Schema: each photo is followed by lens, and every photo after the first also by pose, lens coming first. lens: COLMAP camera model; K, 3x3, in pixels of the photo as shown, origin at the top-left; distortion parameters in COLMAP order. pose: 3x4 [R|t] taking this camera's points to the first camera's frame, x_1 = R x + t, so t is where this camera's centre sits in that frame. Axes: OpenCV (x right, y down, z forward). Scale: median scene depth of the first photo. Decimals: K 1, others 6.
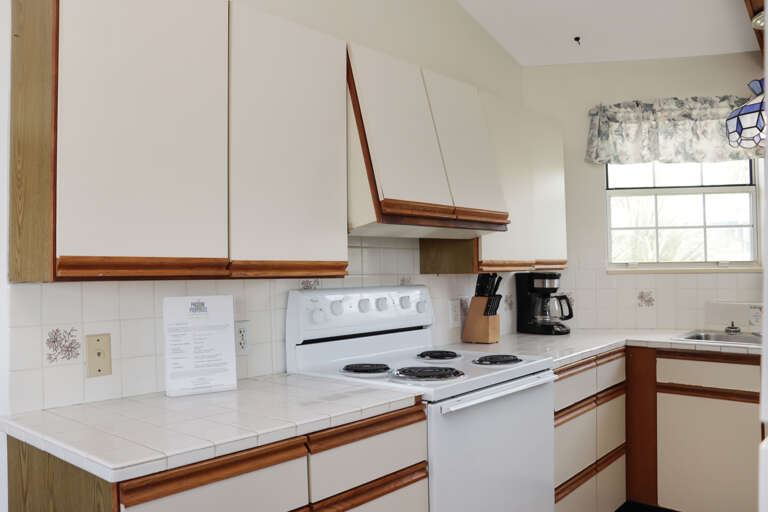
lens RADIAL K [[653.7, 0, 384.1], [0, 653.7, 283.4], [0, 0, 1]] dist [-0.181431, 0.287586]
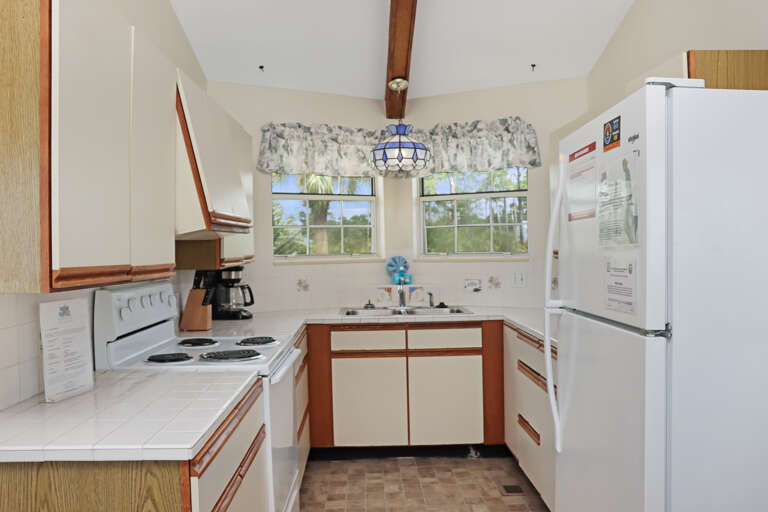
lens RADIAL K [[653.7, 0, 384.1], [0, 653.7, 283.4], [0, 0, 1]] dist [-0.181431, 0.287586]
pose [[0.762161, -0.037029, 0.646328, -0.290246], [0.022750, 0.999278, 0.030424, -0.014232], [-0.646988, -0.008484, 0.762453, -0.051566]]
